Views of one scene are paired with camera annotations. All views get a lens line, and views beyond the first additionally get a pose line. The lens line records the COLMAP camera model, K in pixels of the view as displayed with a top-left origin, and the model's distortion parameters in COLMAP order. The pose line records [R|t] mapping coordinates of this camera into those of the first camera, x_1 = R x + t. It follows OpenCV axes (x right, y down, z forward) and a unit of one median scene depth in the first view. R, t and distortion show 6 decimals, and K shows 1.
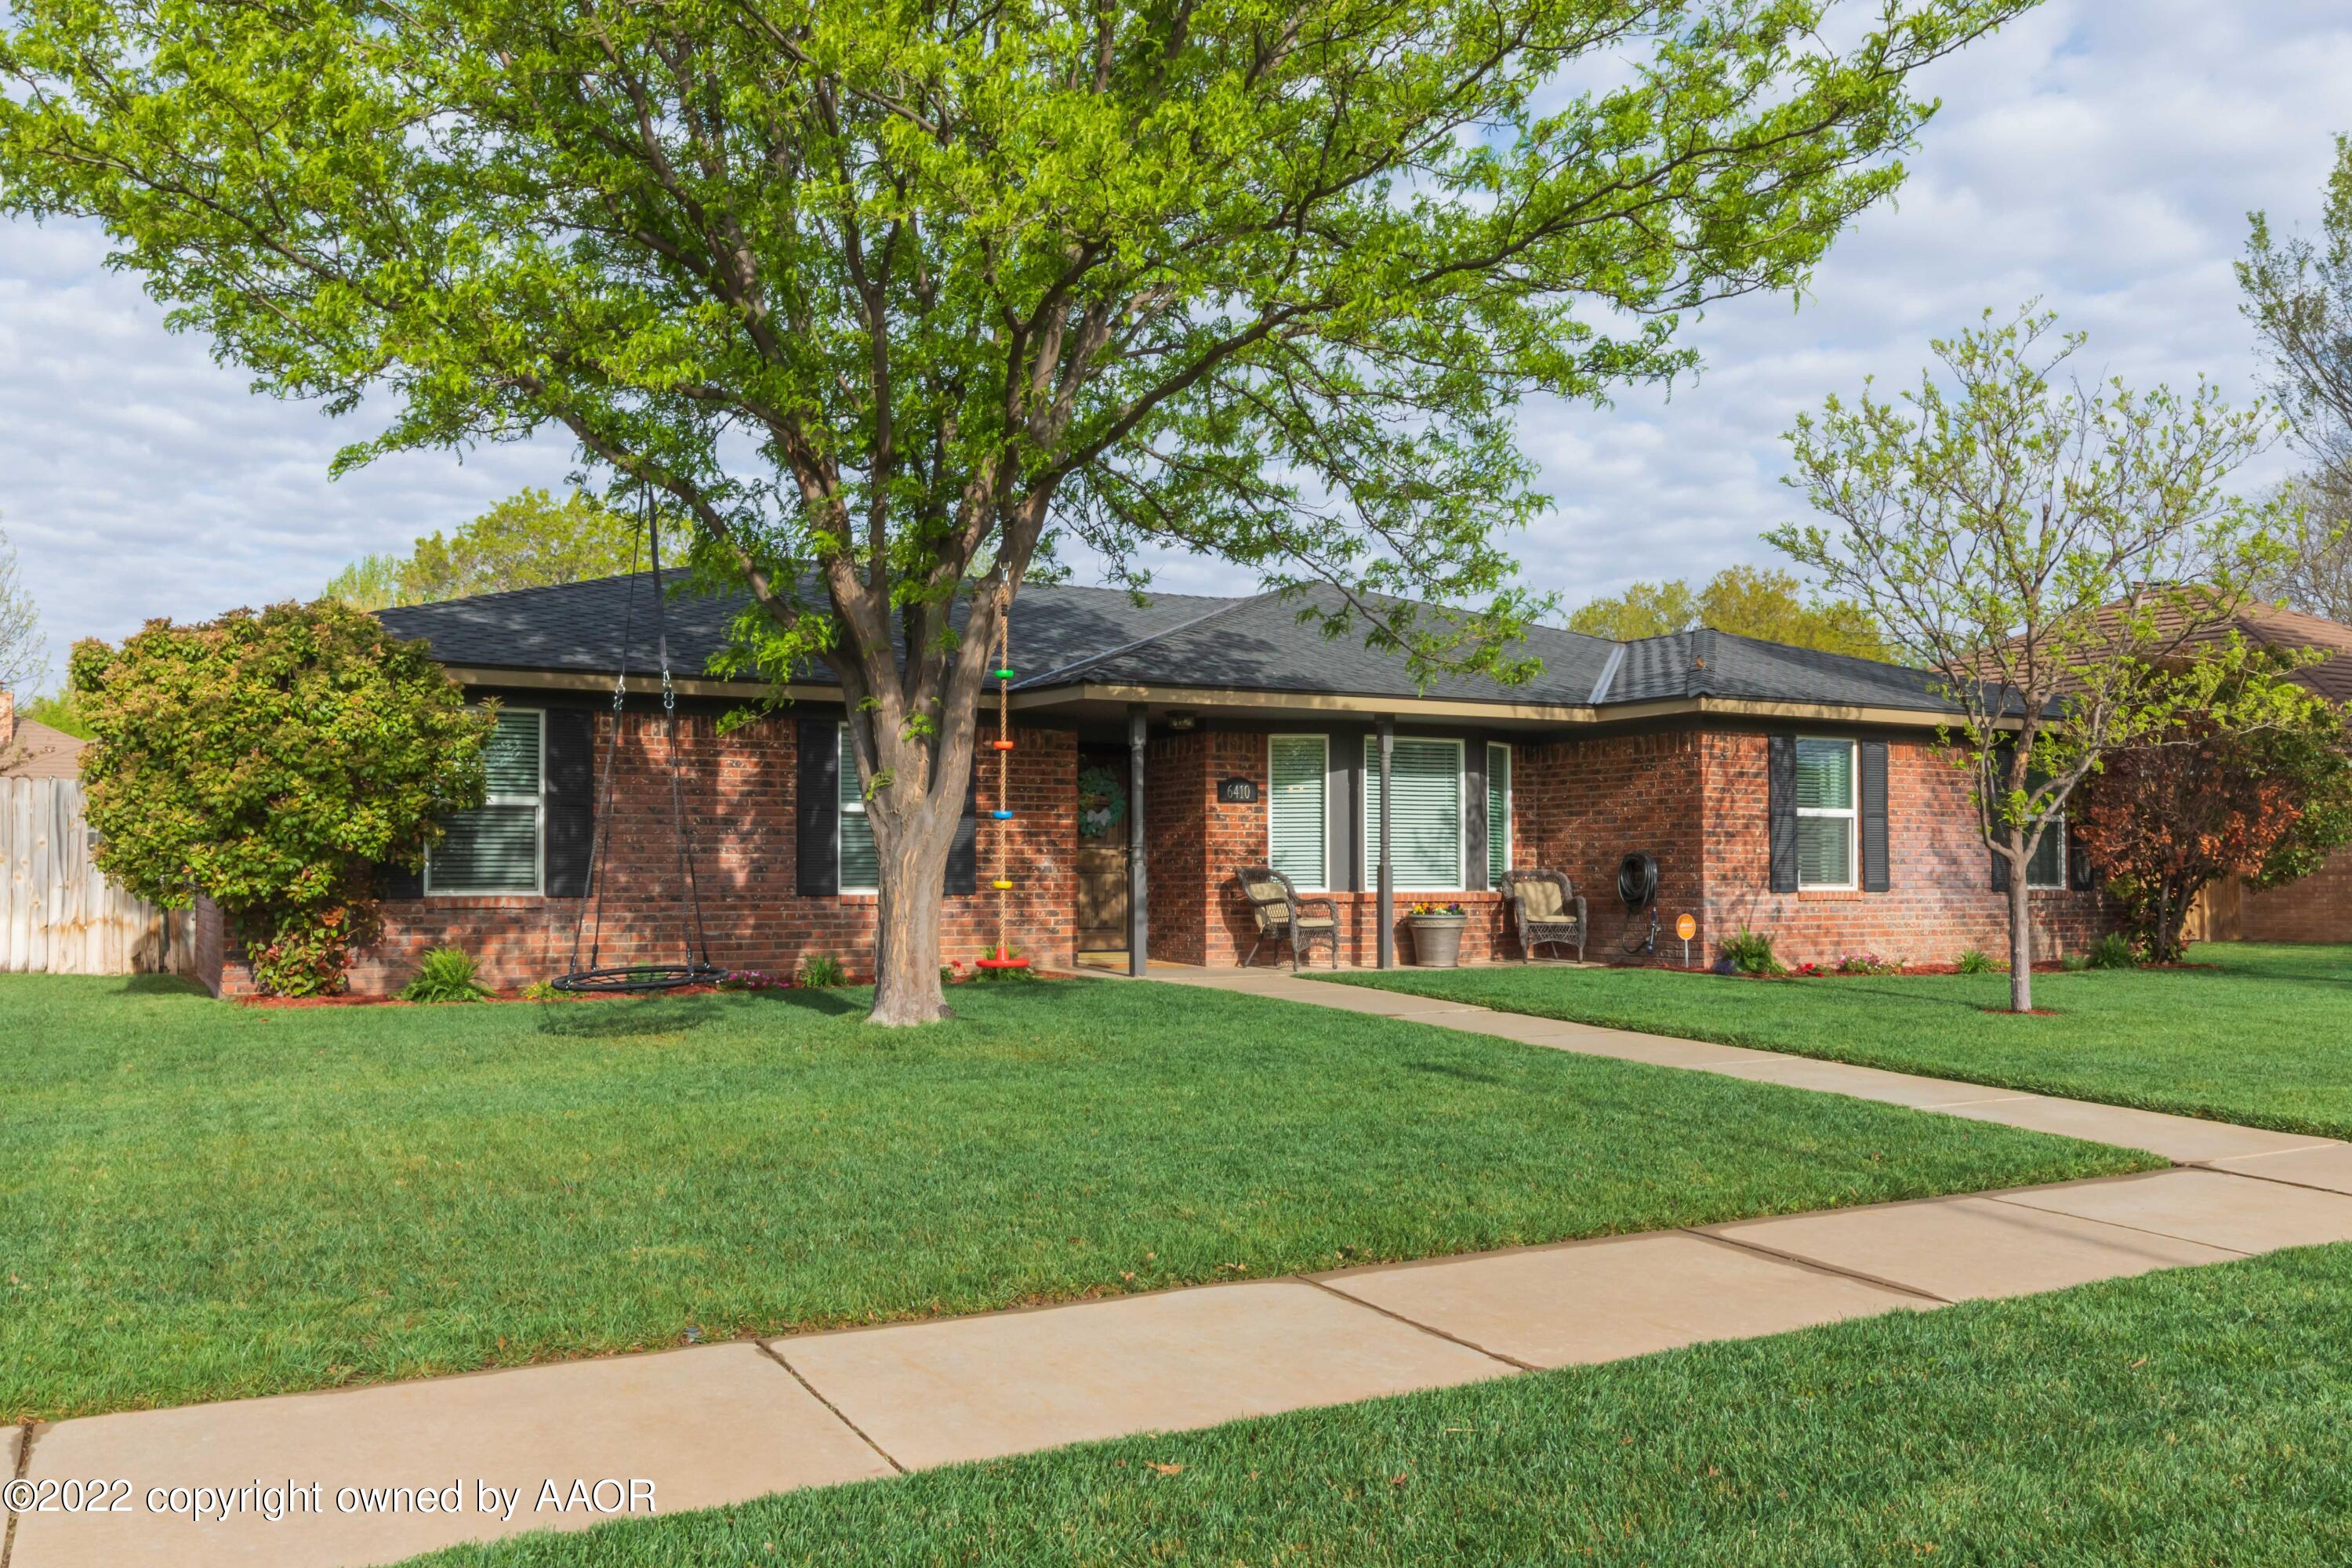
lens RADIAL K [[2082.4, 0, 1176.0], [0, 2082.4, 784.0], [0, 0, 1]] dist [-0.009112, -0.005844]
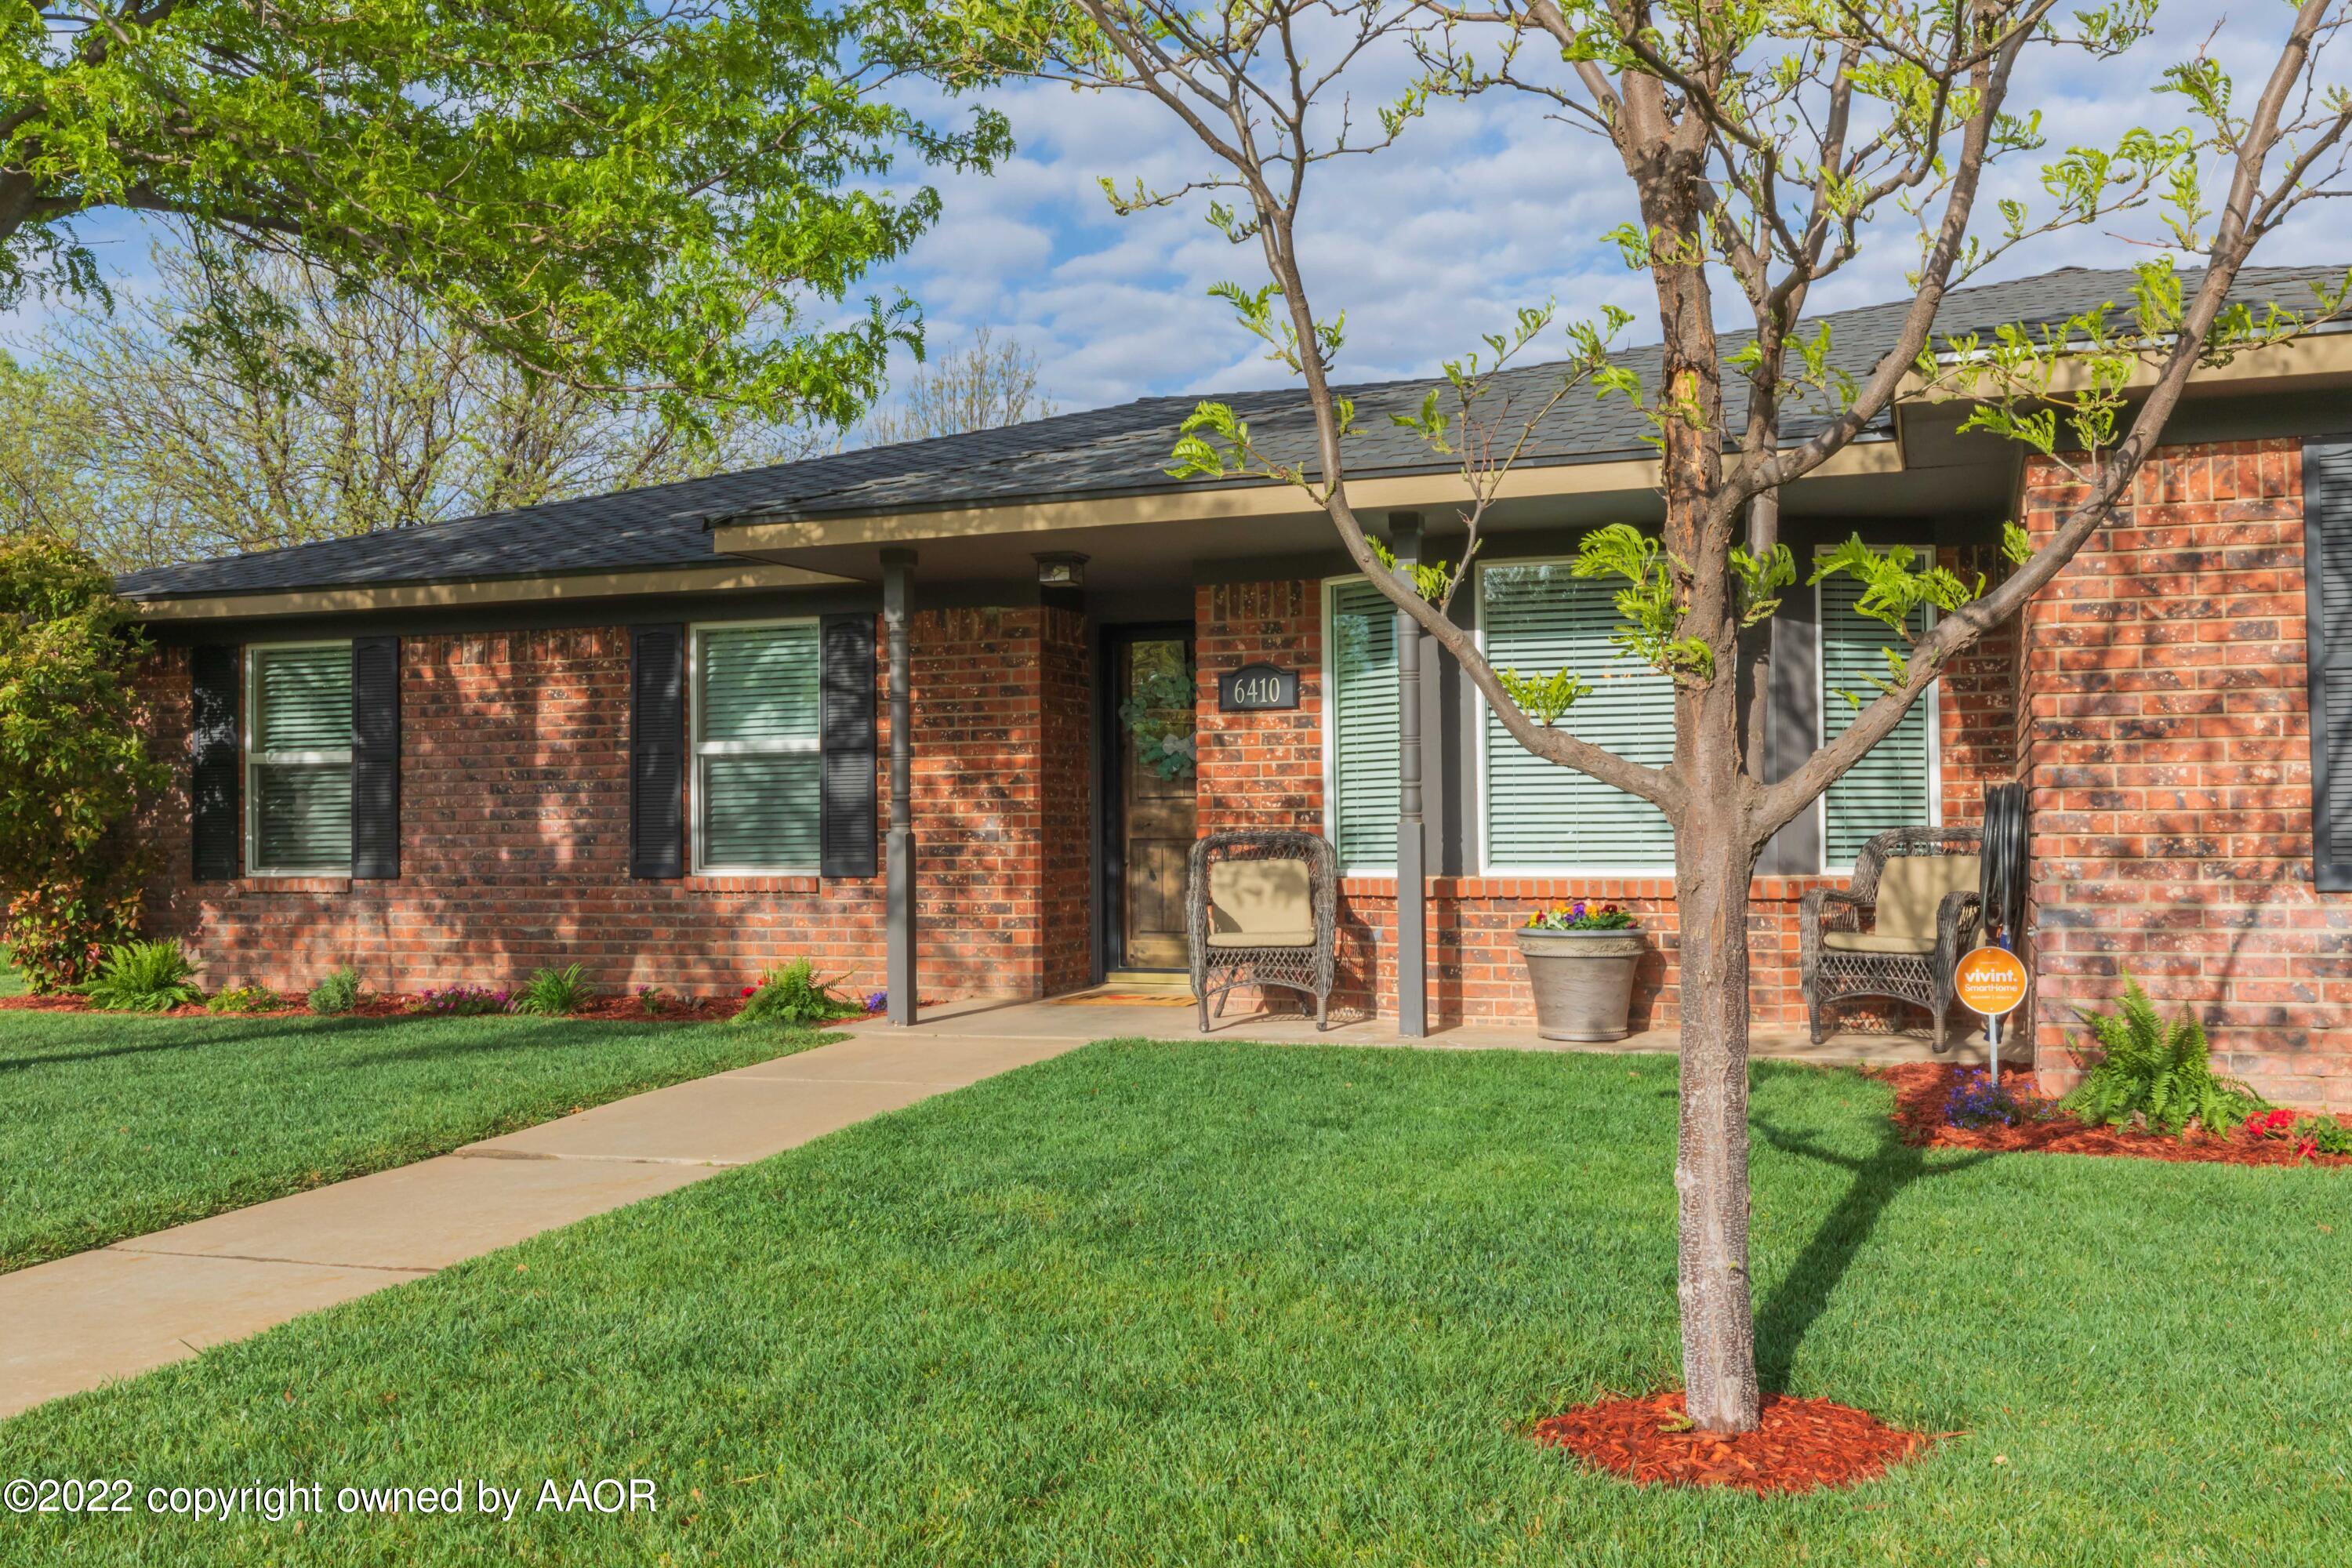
lens RADIAL K [[2082.4, 0, 1176.0], [0, 2082.4, 784.0], [0, 0, 1]] dist [-0.009112, -0.005844]
pose [[0.641106, -0.022997, -0.767107, 0.463108], [0.044802, 0.998968, 0.007495, 0.024624], [0.766143, -0.039173, 0.641475, 0.680407]]
